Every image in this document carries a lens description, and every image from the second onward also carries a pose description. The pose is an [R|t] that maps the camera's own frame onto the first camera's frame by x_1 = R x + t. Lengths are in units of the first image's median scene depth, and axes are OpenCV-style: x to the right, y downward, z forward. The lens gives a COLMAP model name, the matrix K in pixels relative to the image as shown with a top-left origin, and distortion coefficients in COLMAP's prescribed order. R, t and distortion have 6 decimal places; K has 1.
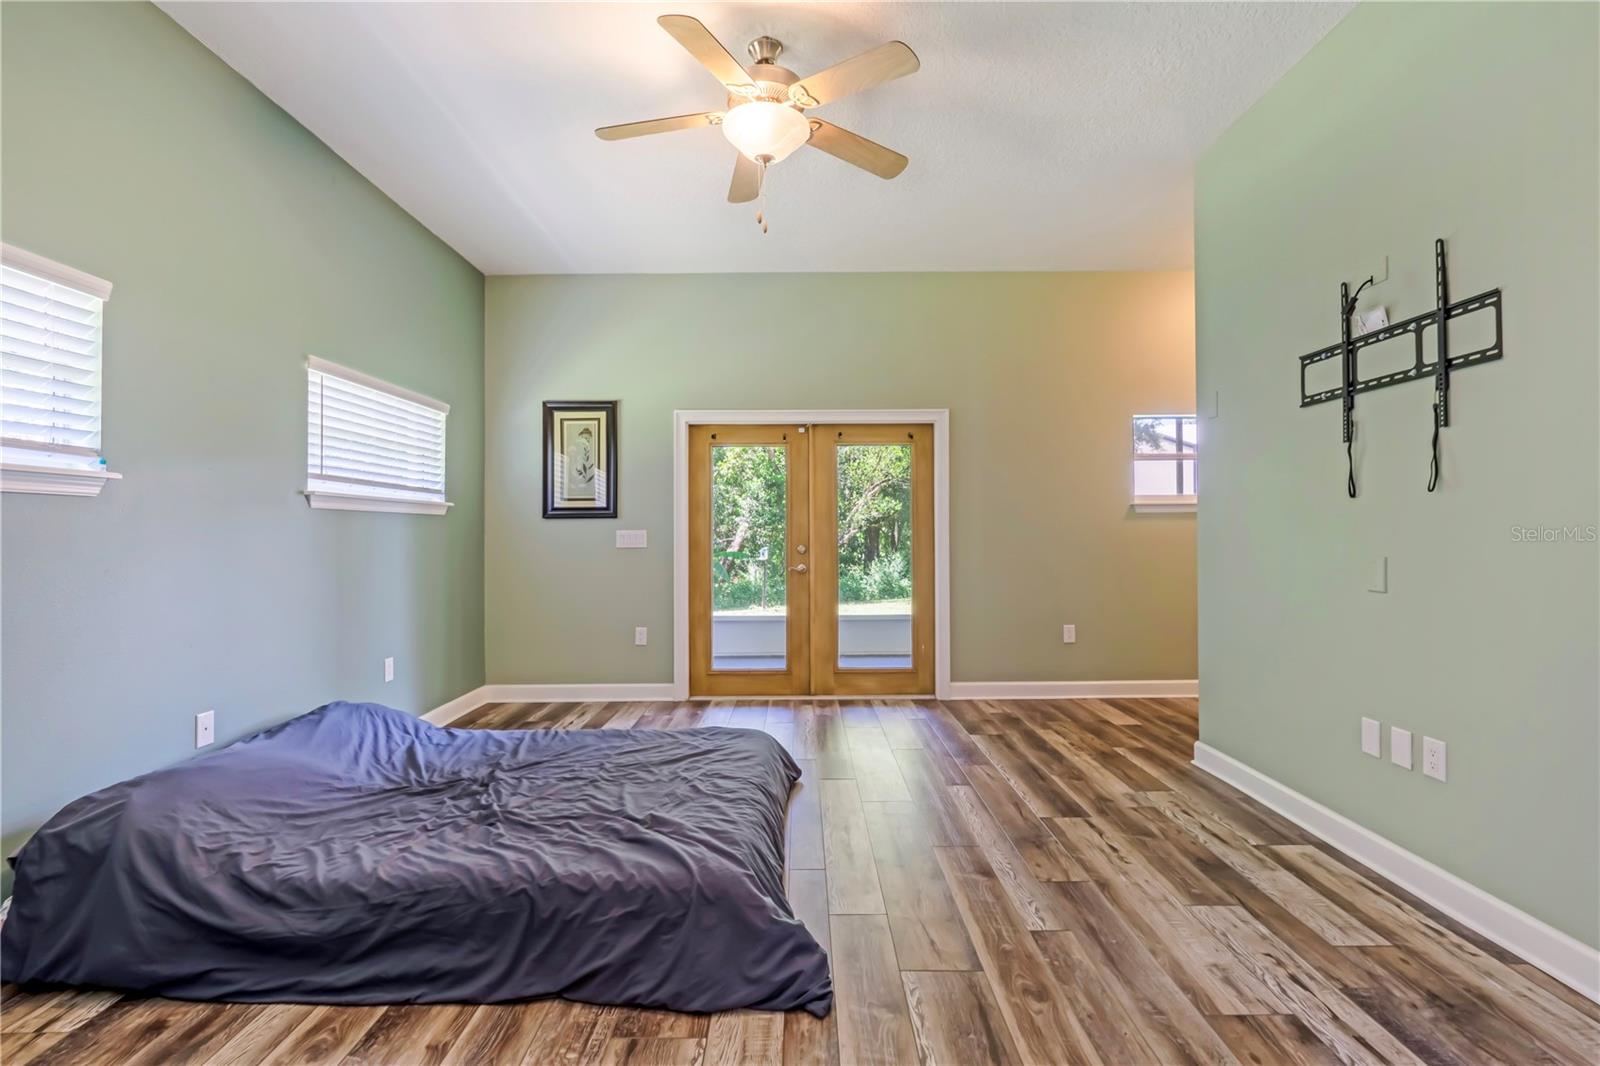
lens RADIAL K [[771.6, 0, 800.0], [0, 771.6, 533.0], [0, 0, 1]] dist [0.000562, 0.000087]
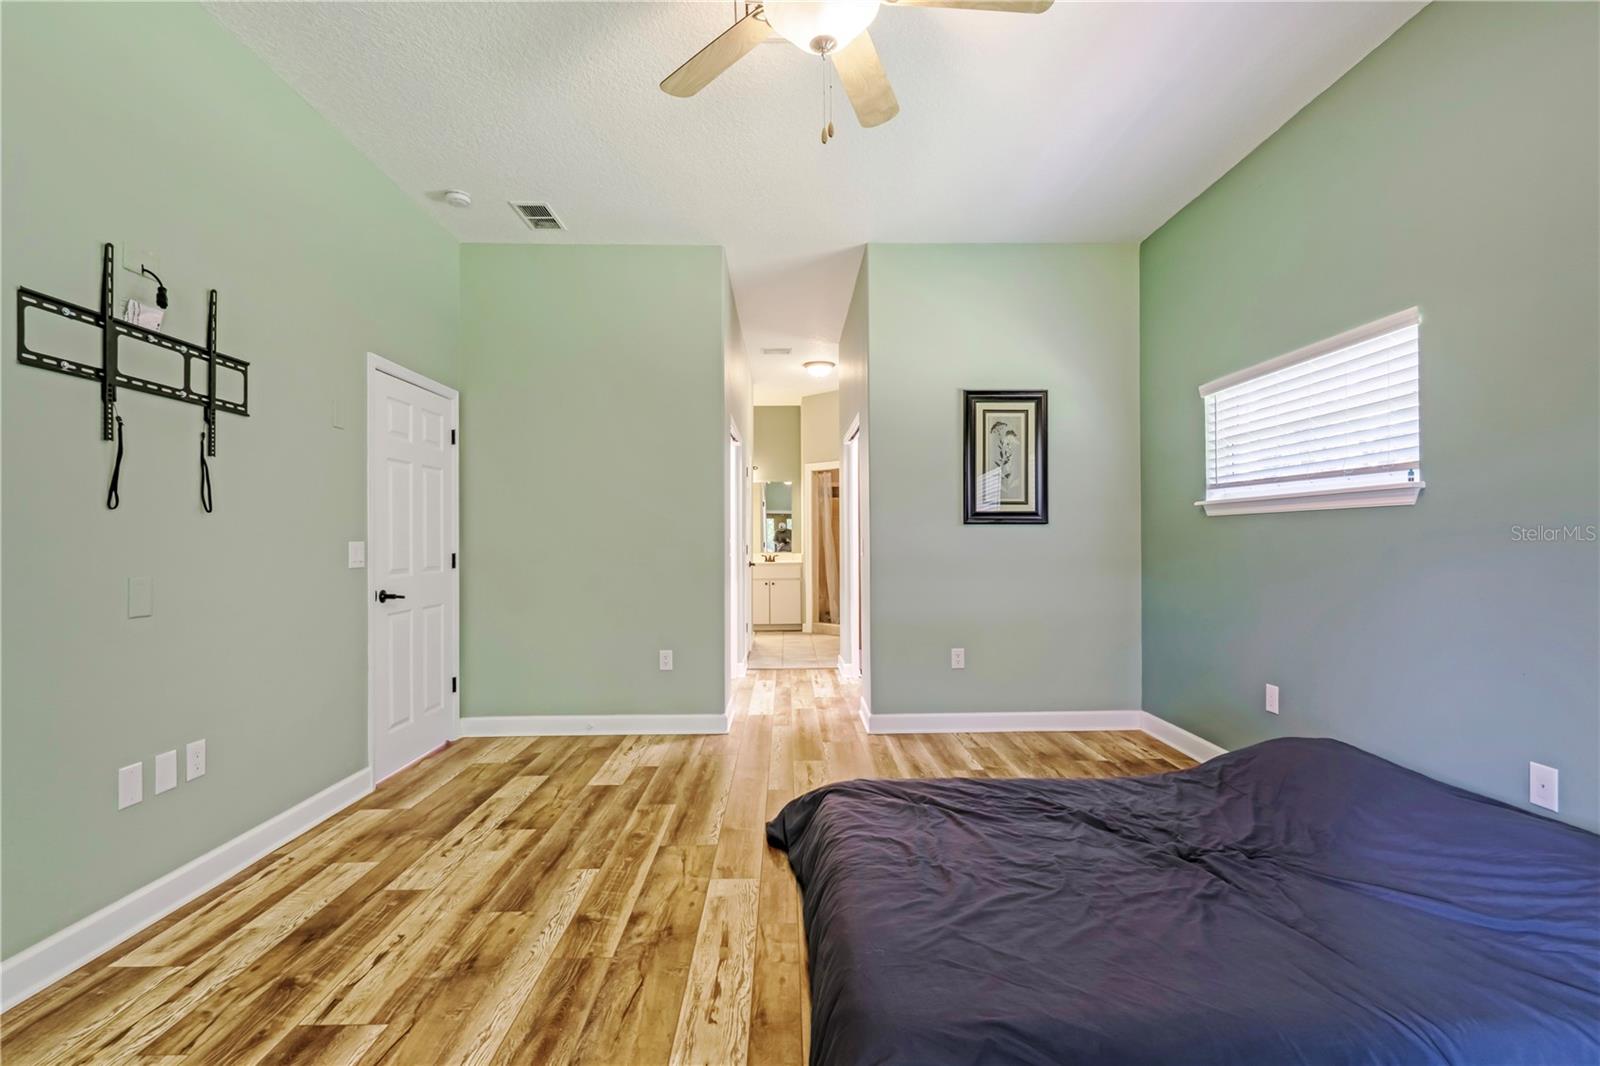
lens RADIAL K [[771.6, 0, 800.0], [0, 771.6, 533.0], [0, 0, 1]] dist [0.000562, 0.000087]
pose [[-0.999753, 0.011250, -0.019144, -0.003664], [0.011428, 0.999892, -0.009190, -0.004469], [0.019038, -0.009407, -0.999775, 2.080291]]
